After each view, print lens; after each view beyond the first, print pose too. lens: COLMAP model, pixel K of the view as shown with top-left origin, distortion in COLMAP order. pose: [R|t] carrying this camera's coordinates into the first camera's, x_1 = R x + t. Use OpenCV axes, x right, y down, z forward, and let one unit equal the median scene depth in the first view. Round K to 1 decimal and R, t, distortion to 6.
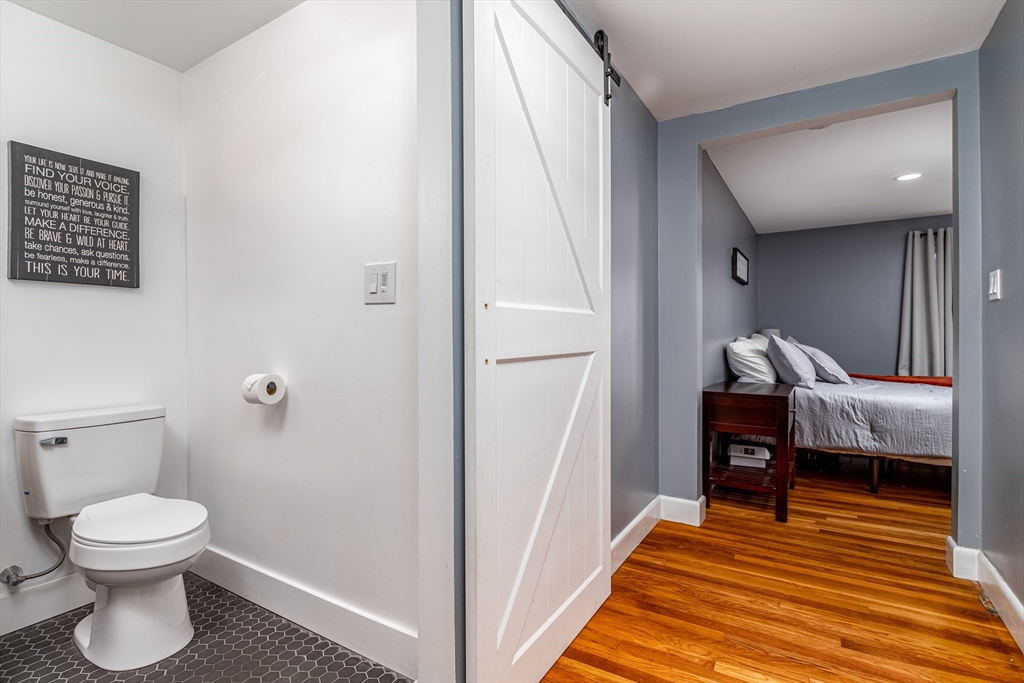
lens RADIAL K [[485.4, 0, 509.0], [0, 485.4, 336.9], [0, 0, 1]] dist [-0.002969, 0.000420]
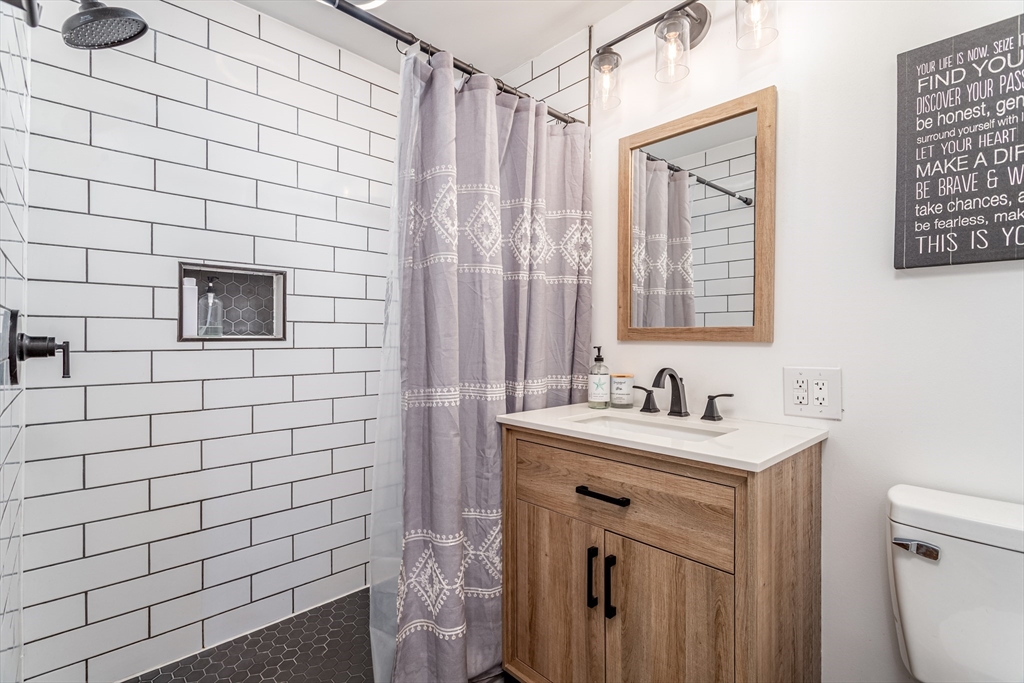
lens RADIAL K [[485.4, 0, 512.4], [0, 485.4, 345.4], [0, 0, 1]] dist [-0.002969, 0.000420]
pose [[-0.245007, 0.008199, -0.969487, -0.259473], [-0.008399, 0.999909, 0.010579, -0.019216], [0.969485, 0.010735, -0.244916, 0.630068]]
